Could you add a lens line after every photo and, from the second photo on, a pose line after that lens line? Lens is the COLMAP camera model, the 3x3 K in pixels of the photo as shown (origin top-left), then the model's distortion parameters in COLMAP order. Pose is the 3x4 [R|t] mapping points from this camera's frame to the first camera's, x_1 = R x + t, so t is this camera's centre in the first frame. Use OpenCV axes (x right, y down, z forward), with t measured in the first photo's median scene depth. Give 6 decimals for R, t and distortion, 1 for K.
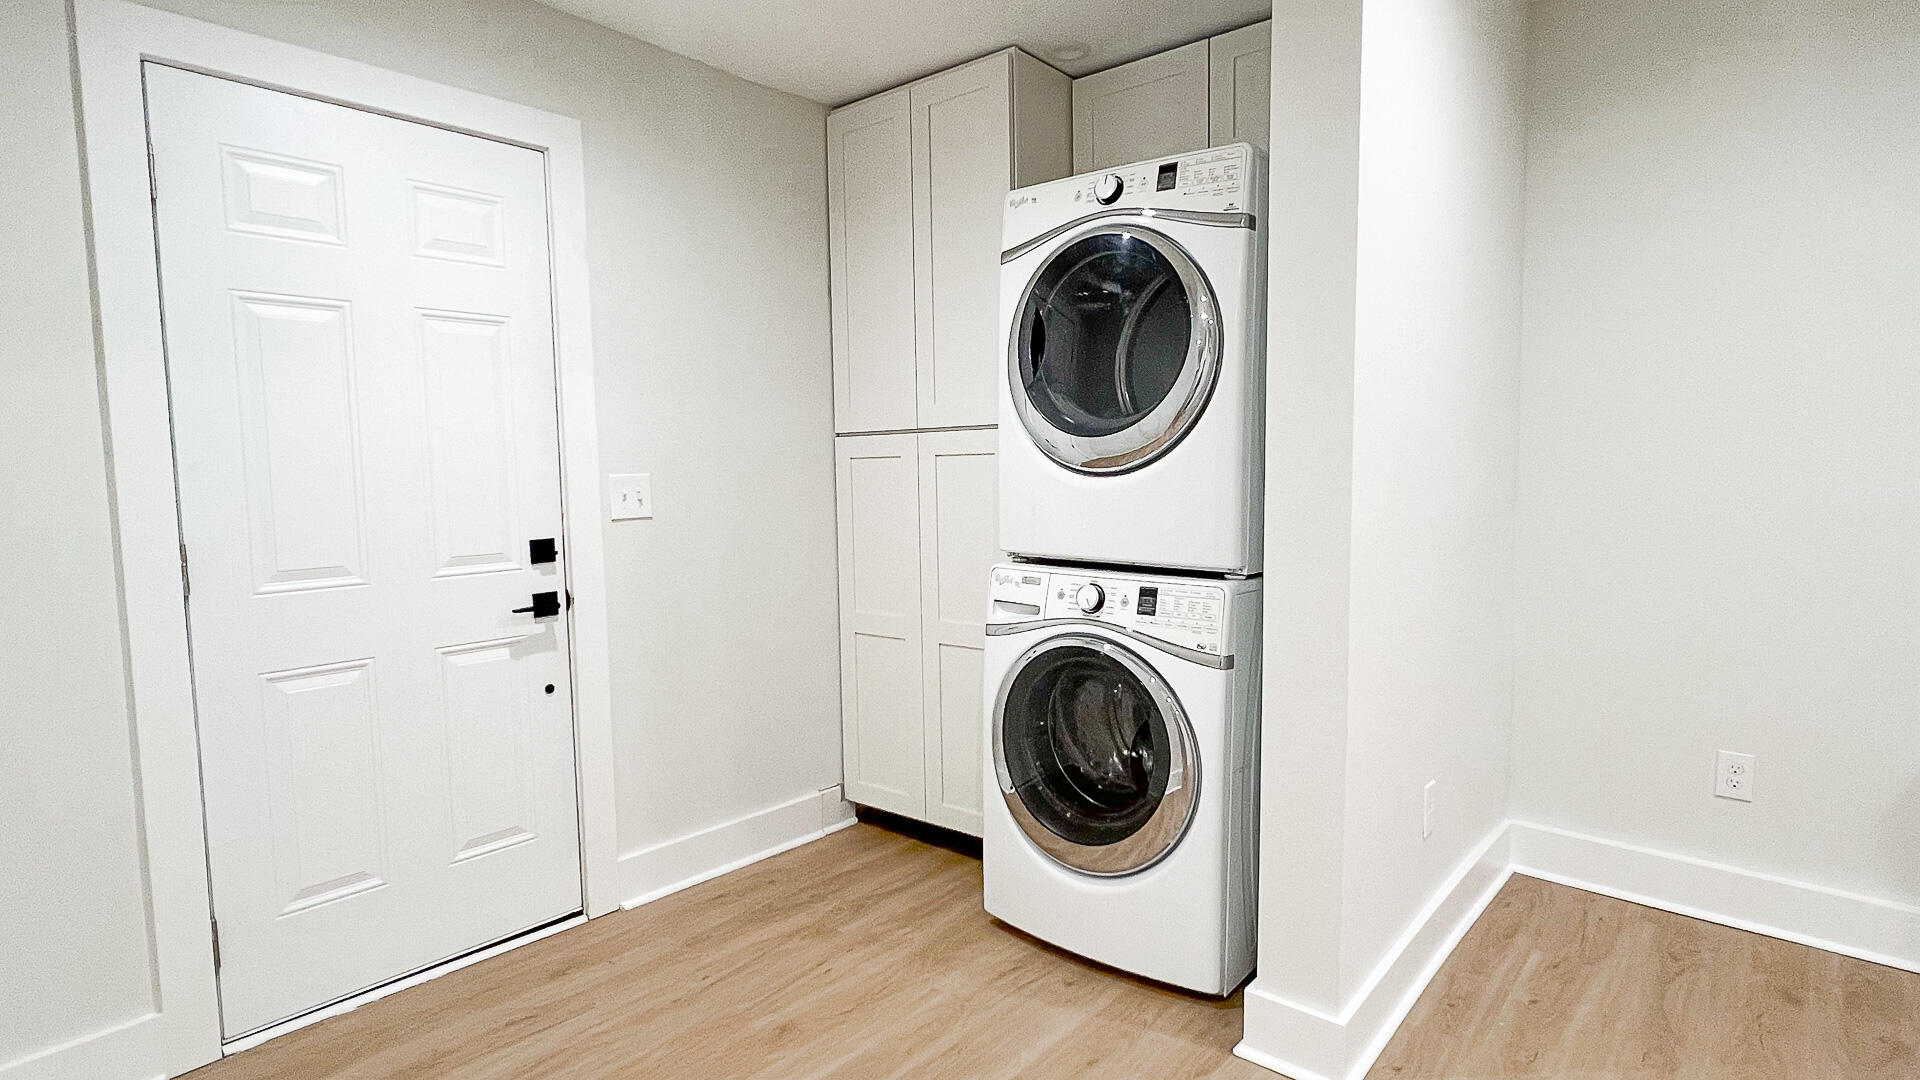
lens RADIAL K [[972.0, 0, 960.0], [0, 972.0, 540.0], [0, 0, 1]] dist [0.000689, -0.000230]
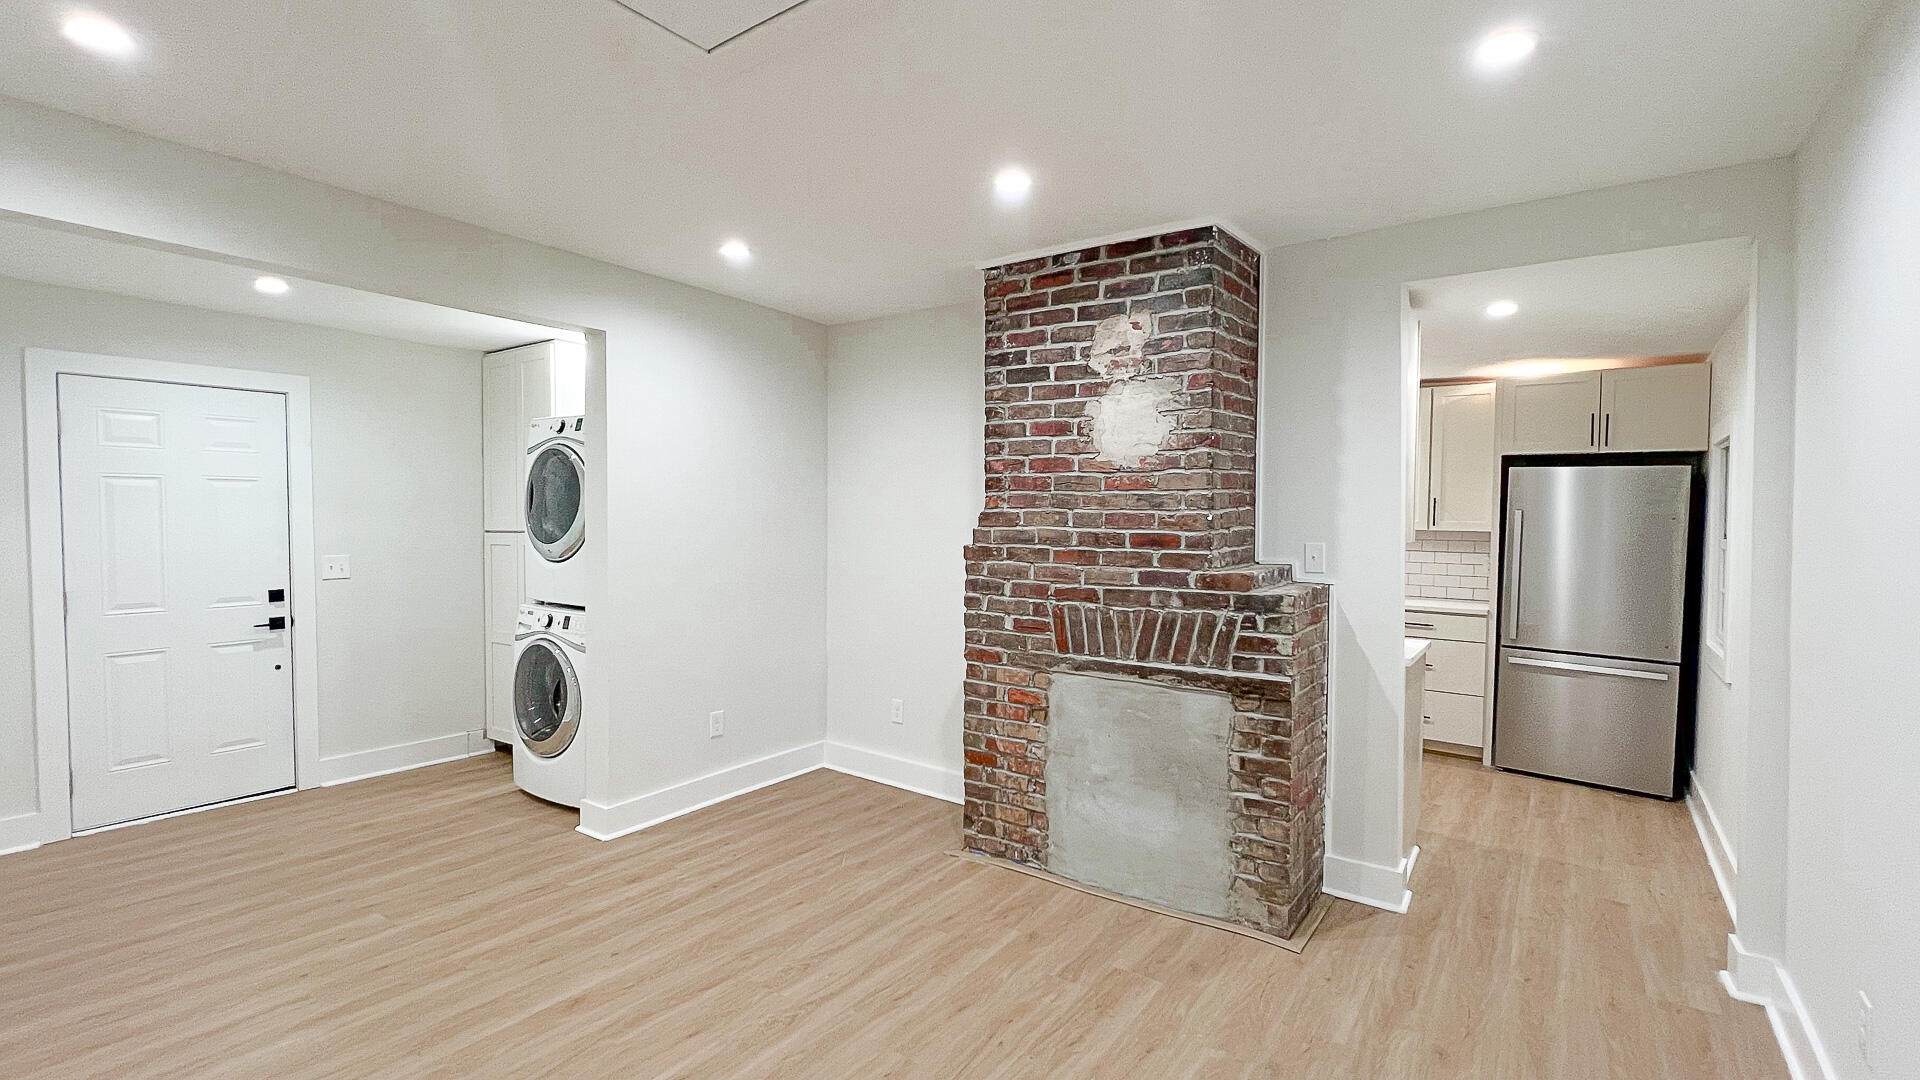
lens RADIAL K [[841.7, 0, 960.0], [0, 841.7, 540.0], [0, 0, 1]] dist [-0.000754, 0.000166]
pose [[0.996151, 0.014498, 0.086446, 0.797544], [-0.010131, 0.998660, -0.050746, -0.028686], [-0.087066, 0.049674, 0.994963, -0.812180]]
